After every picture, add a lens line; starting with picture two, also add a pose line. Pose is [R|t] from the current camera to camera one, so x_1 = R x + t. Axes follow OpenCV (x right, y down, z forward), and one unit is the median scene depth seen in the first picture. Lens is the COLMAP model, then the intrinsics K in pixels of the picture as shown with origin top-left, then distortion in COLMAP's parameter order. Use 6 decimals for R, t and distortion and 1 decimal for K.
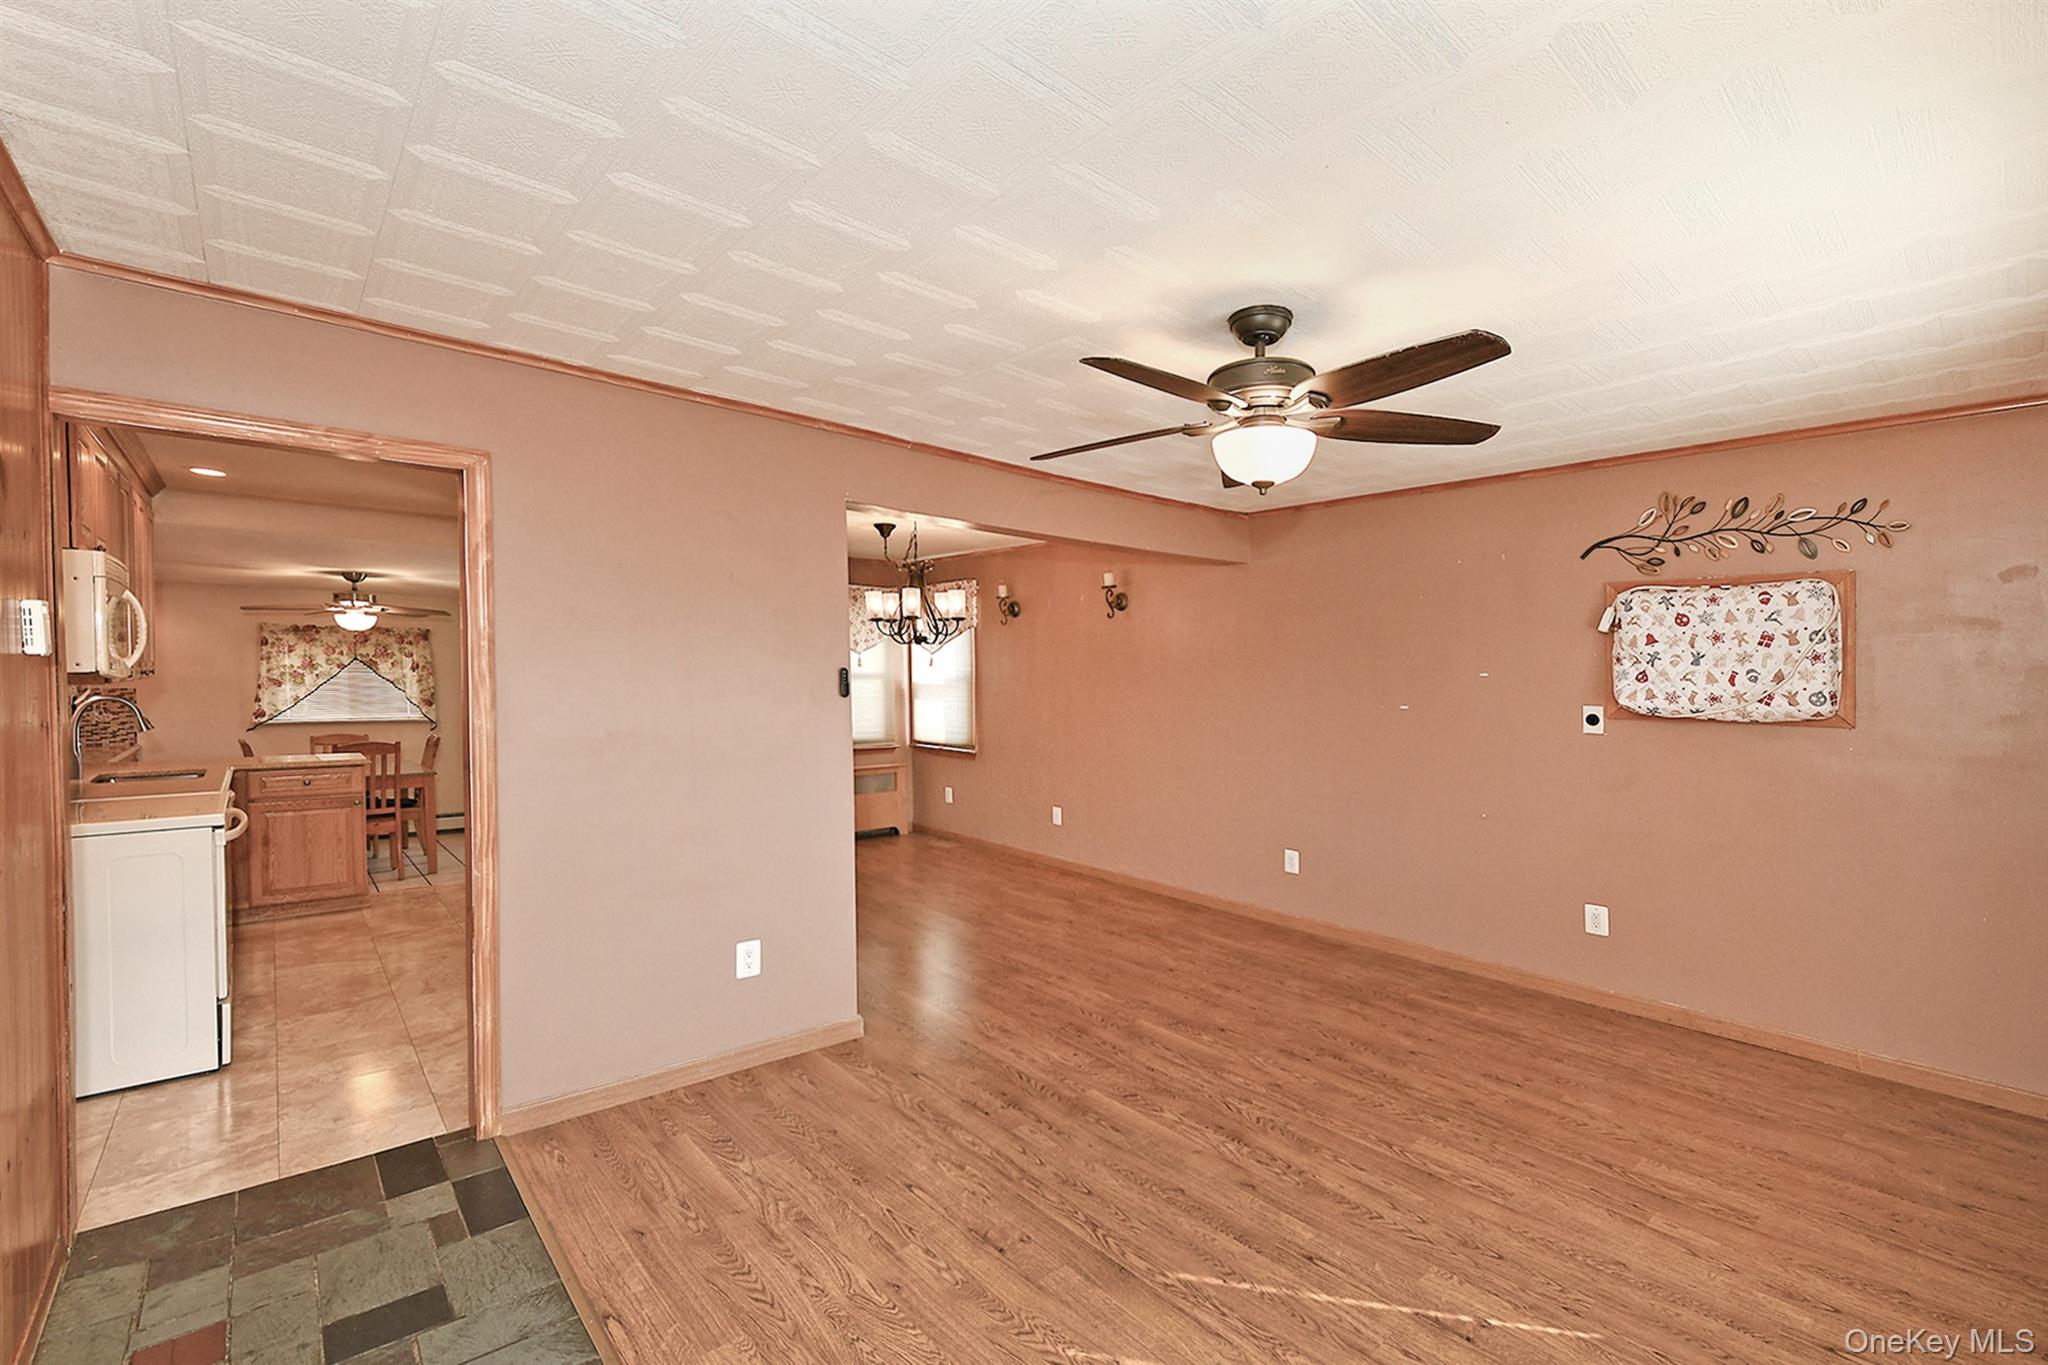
lens RADIAL K [[896.4, 0, 1003.6], [0, 896.4, 683.9], [0, 0, 1]] dist [-0.004837, -0.001675]
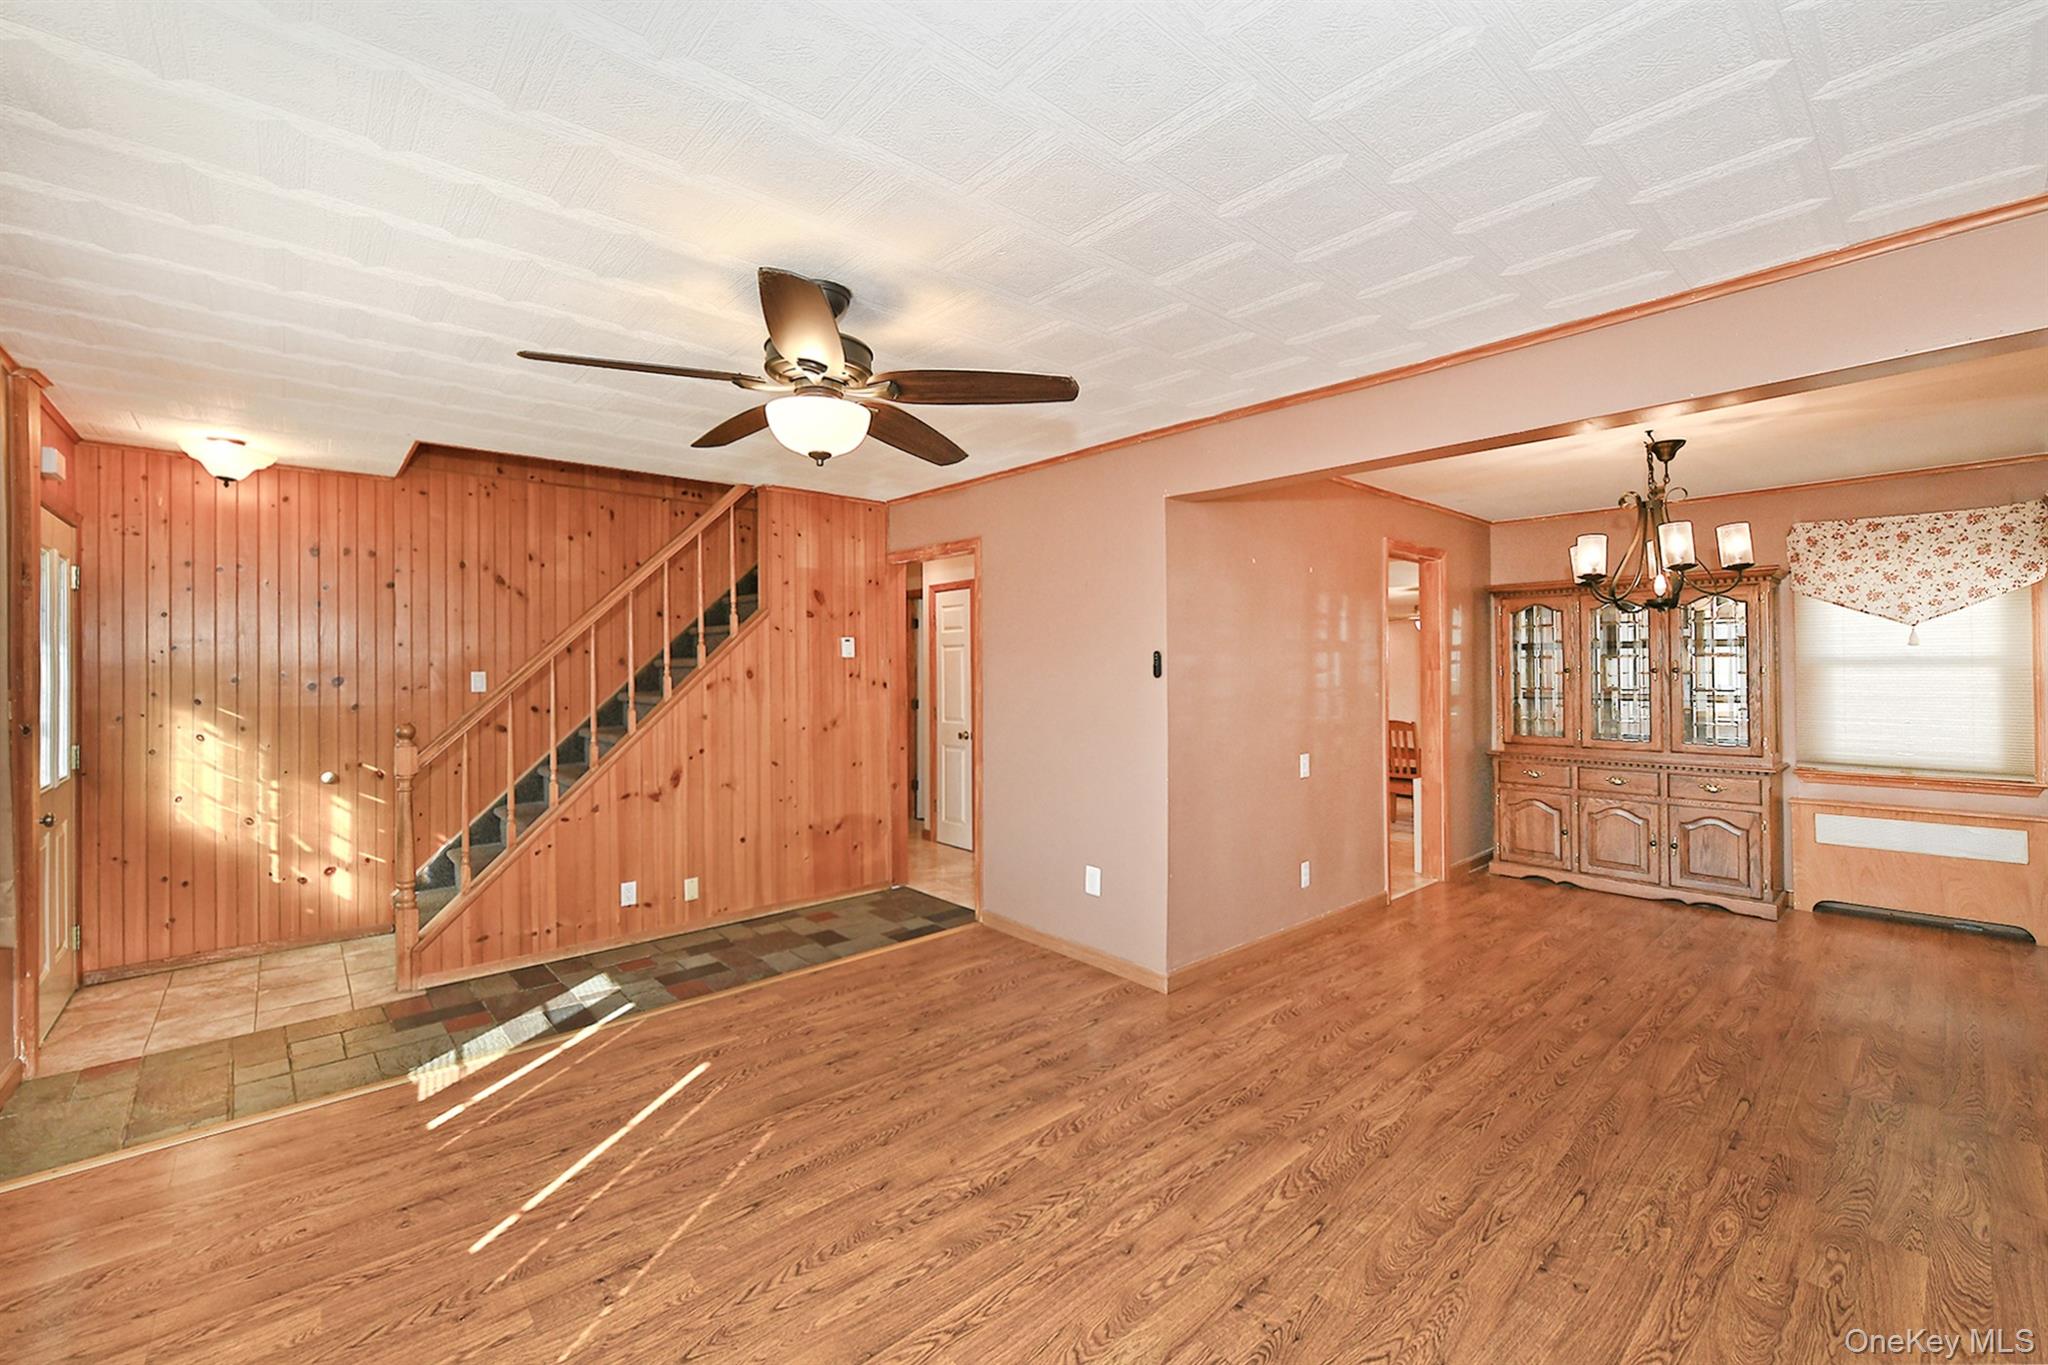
lens RADIAL K [[837.5, 0, 1042.2], [0, 837.5, 665.4], [0, 0, 1]] dist [-0.008060, 0.000111]
pose [[0.024256, -0.018771, -0.999530, 0.881918], [-0.009604, 0.999773, -0.019008, 0.025442], [0.999660, 0.010061, 0.024070, 0.868124]]
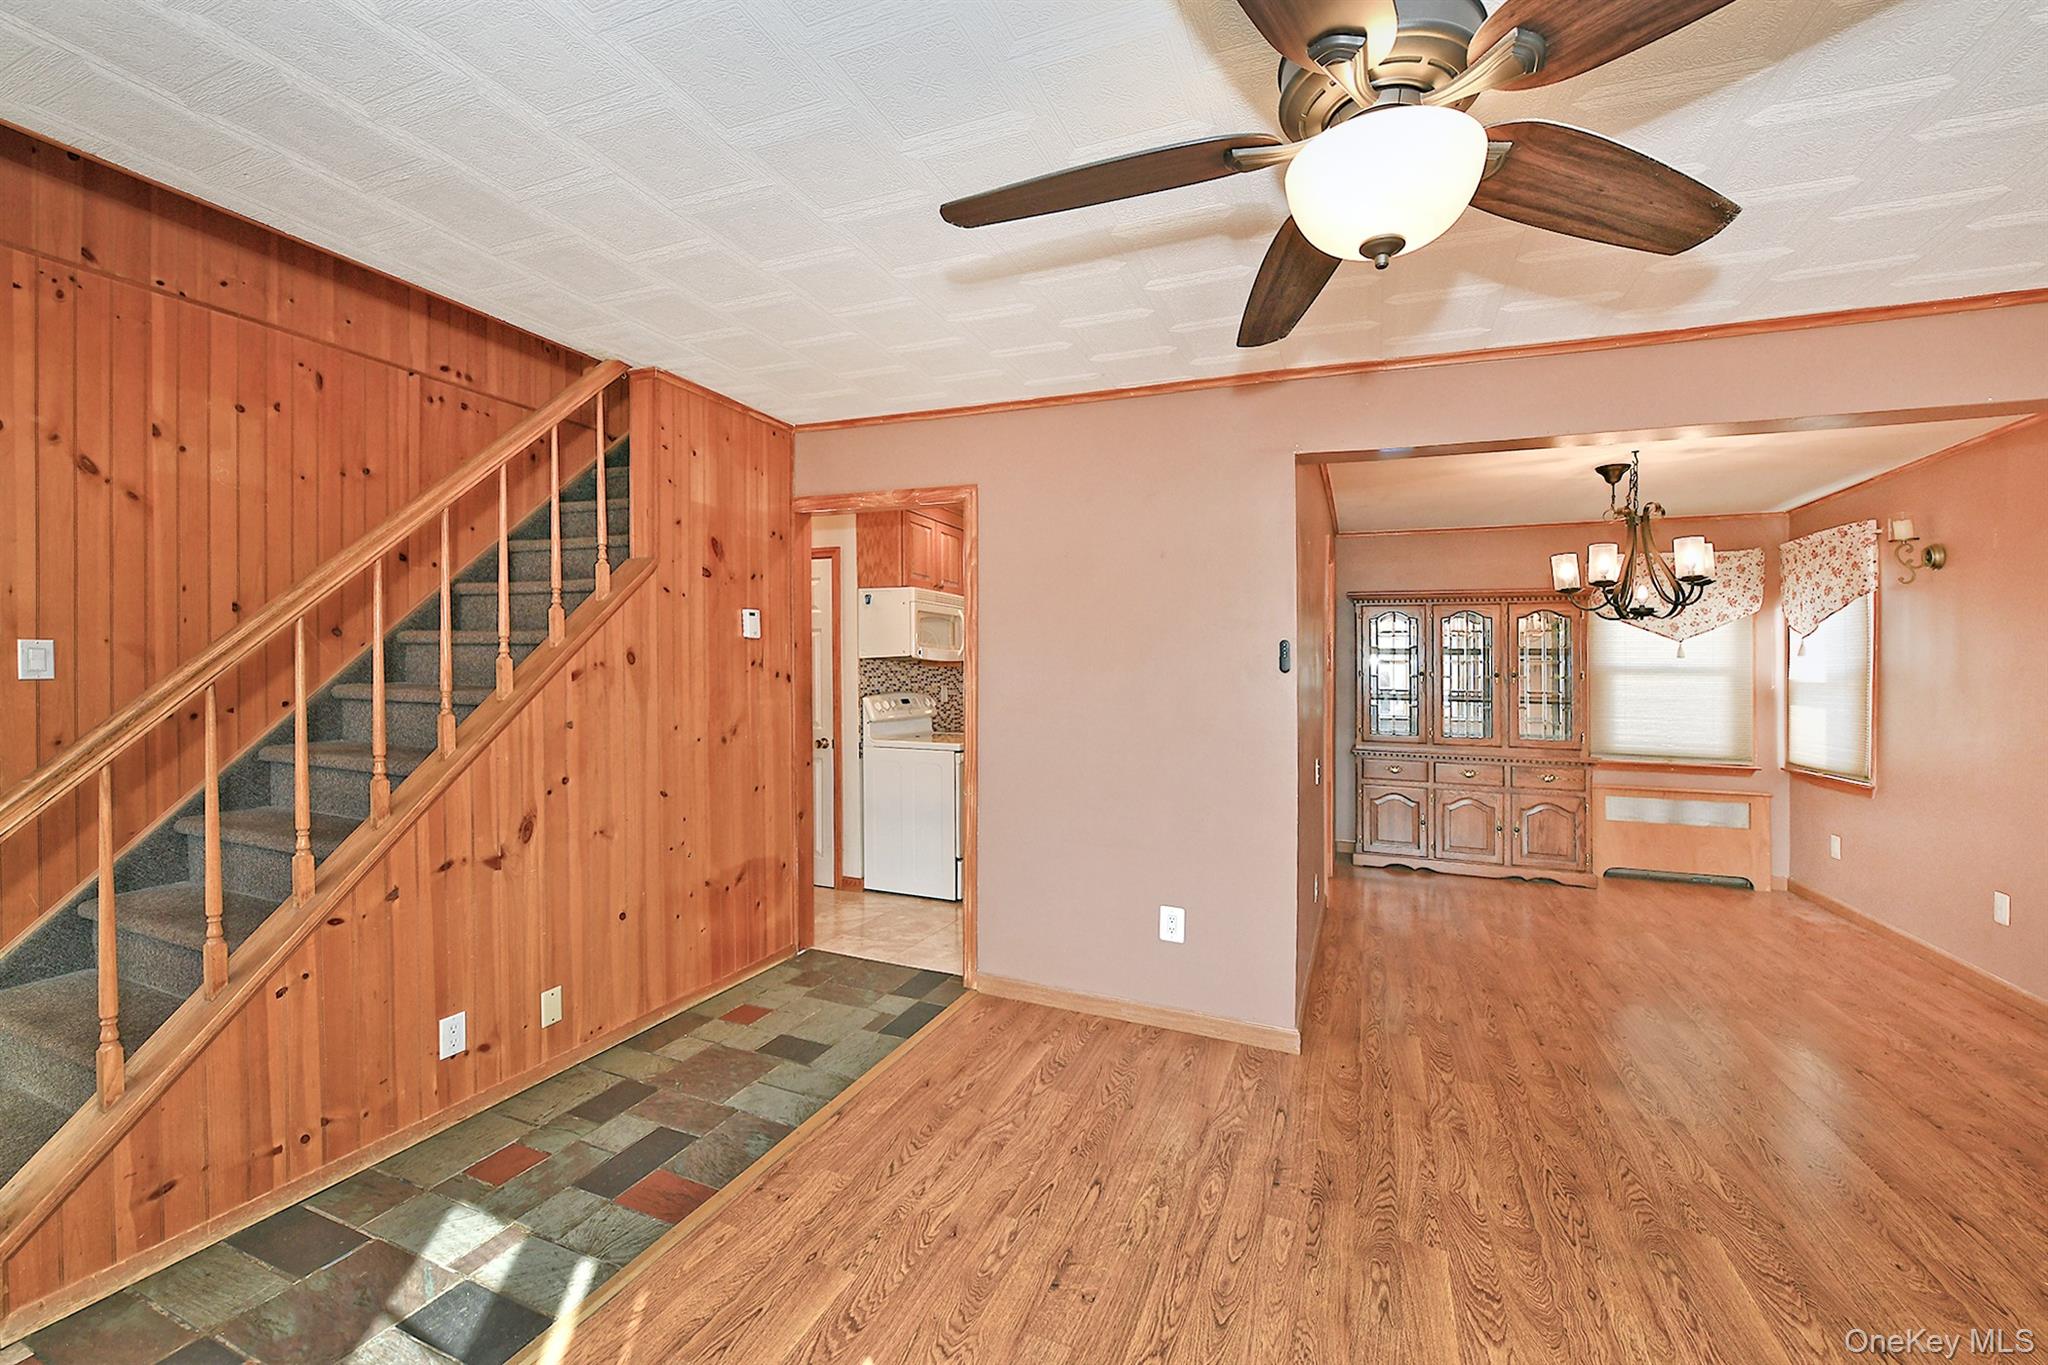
lens RADIAL K [[811.7, 0, 1009.7], [0, 811.7, 681.9], [0, 0, 1]] dist [-0.008035, -0.000328]
pose [[0.447557, 0.004648, -0.894244, 0.451418], [-0.021702, 0.999748, -0.005665, 0.039750], [0.893992, 0.021943, 0.447545, 0.405101]]
